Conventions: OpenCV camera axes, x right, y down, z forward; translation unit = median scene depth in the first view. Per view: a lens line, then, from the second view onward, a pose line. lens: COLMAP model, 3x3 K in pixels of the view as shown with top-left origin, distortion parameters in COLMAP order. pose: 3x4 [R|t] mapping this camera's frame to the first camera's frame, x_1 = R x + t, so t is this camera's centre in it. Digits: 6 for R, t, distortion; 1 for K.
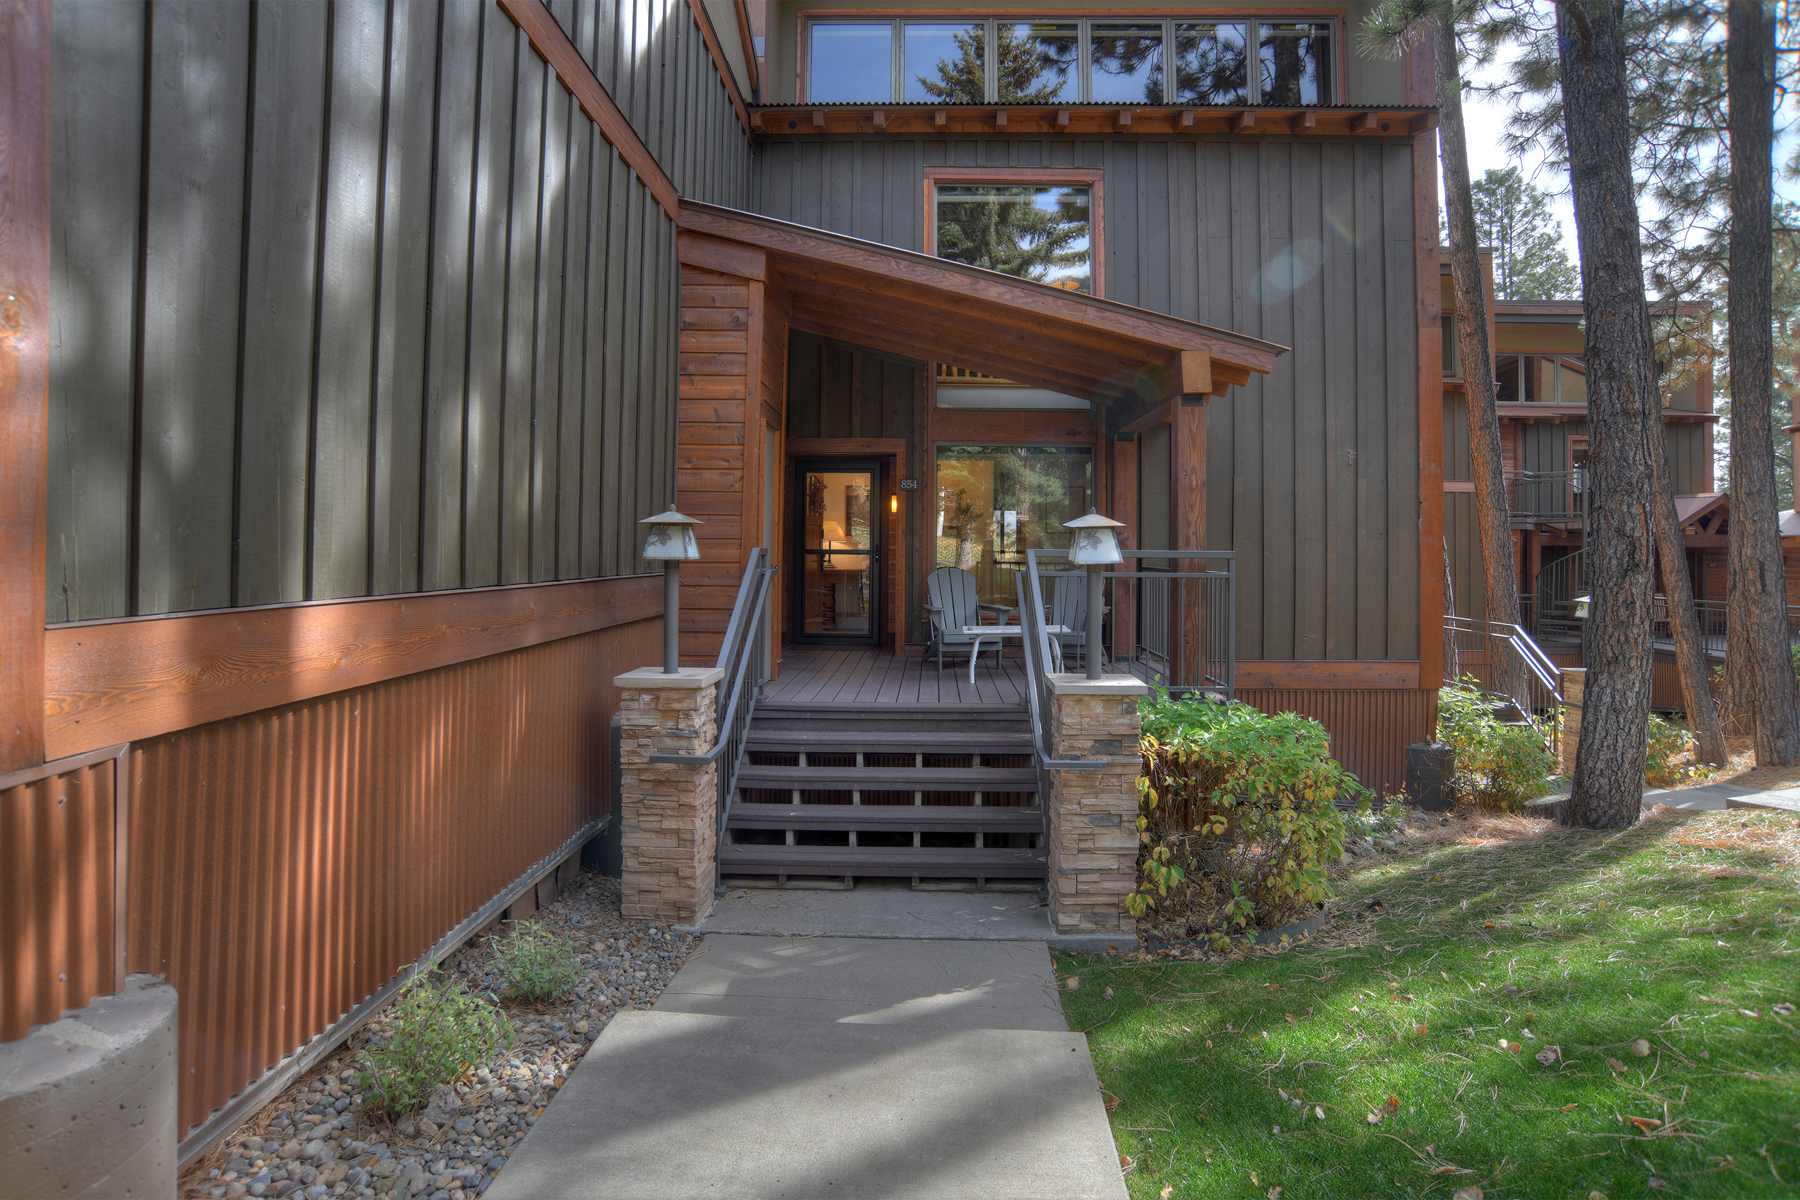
lens RADIAL K [[914.4, 0, 902.5], [0, 914.4, 602.4], [0, 0, 1]] dist [-0.102540, 0.036728]
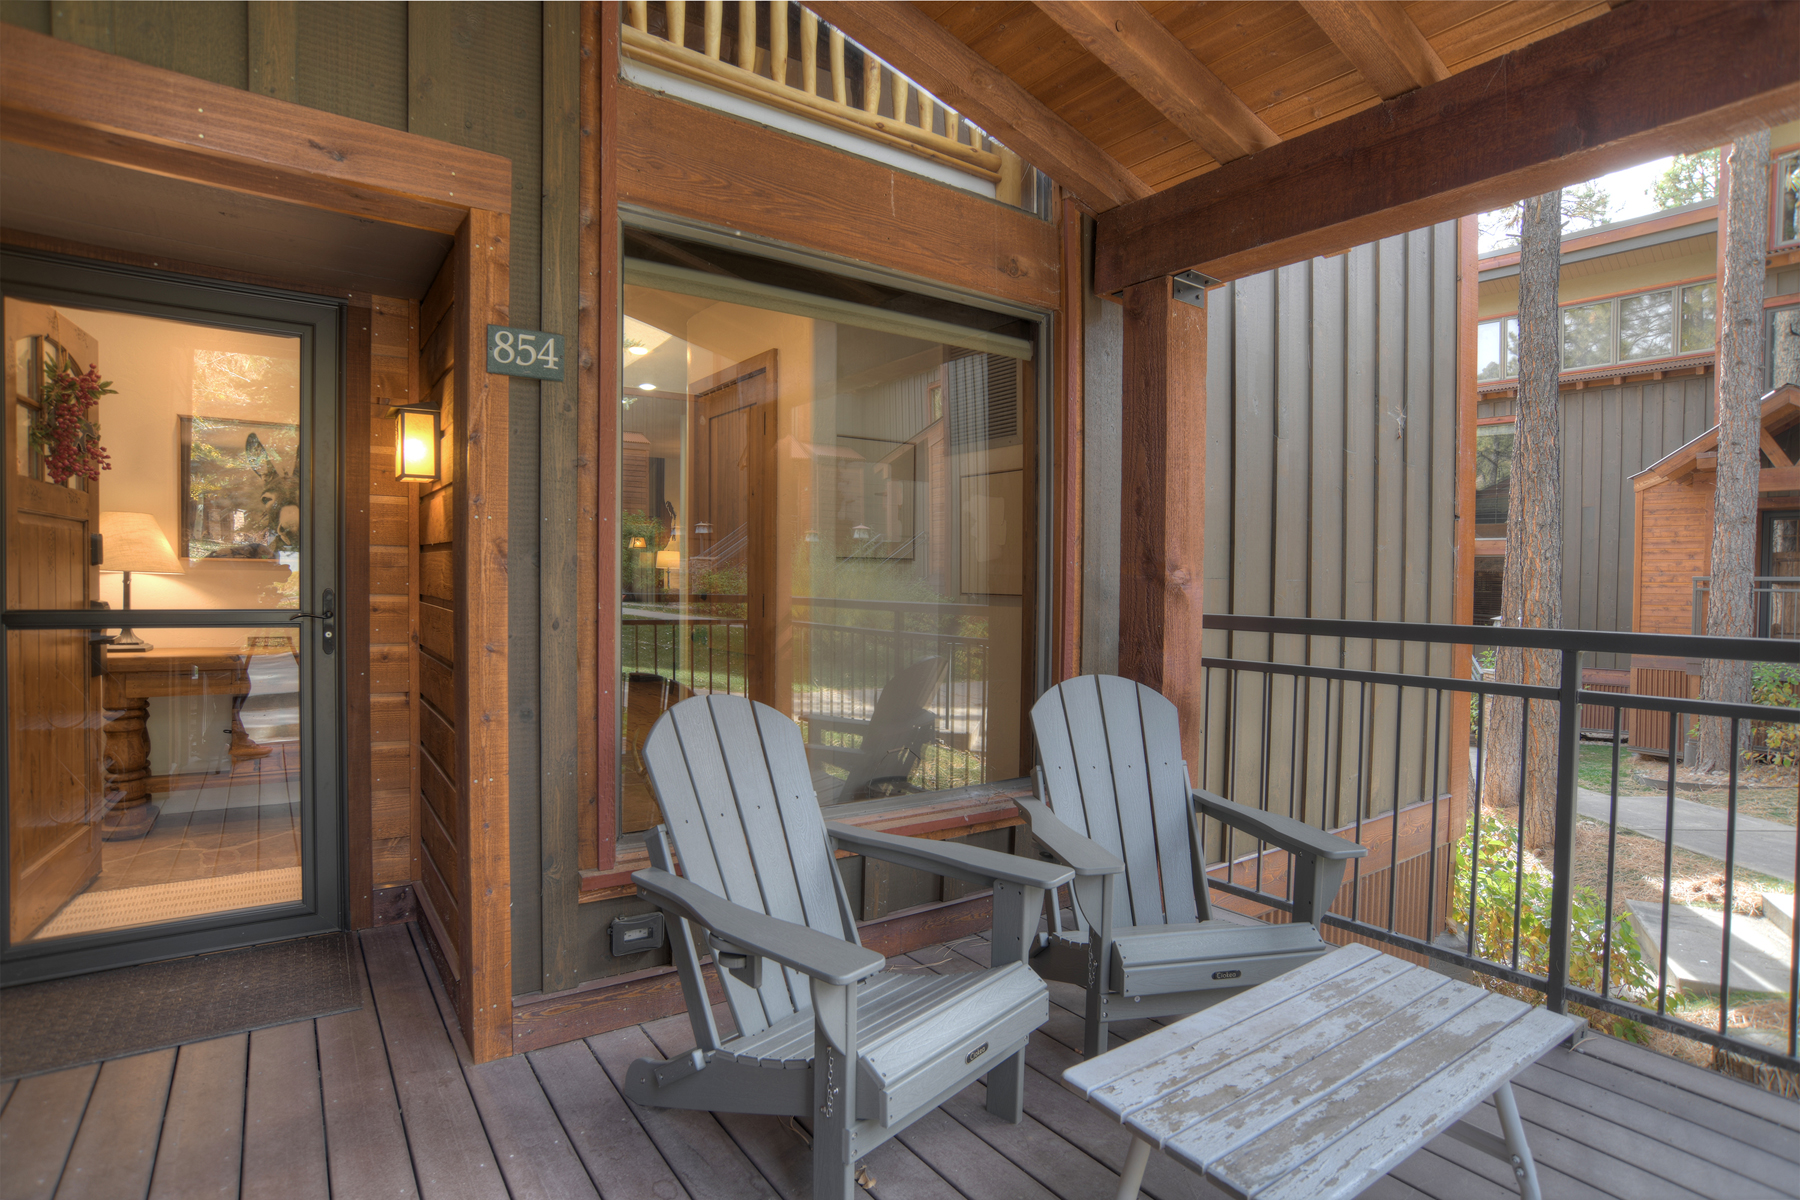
lens RADIAL K [[914.4, 0, 902.5], [0, 914.4, 602.4], [0, 0, 1]] dist [-0.102540, 0.036728]
pose [[0.798901, -0.006397, 0.601429, -0.095816], [0.023928, 0.999490, -0.021154, -0.096928], [-0.600987, 0.031291, 0.798646, 1.315253]]
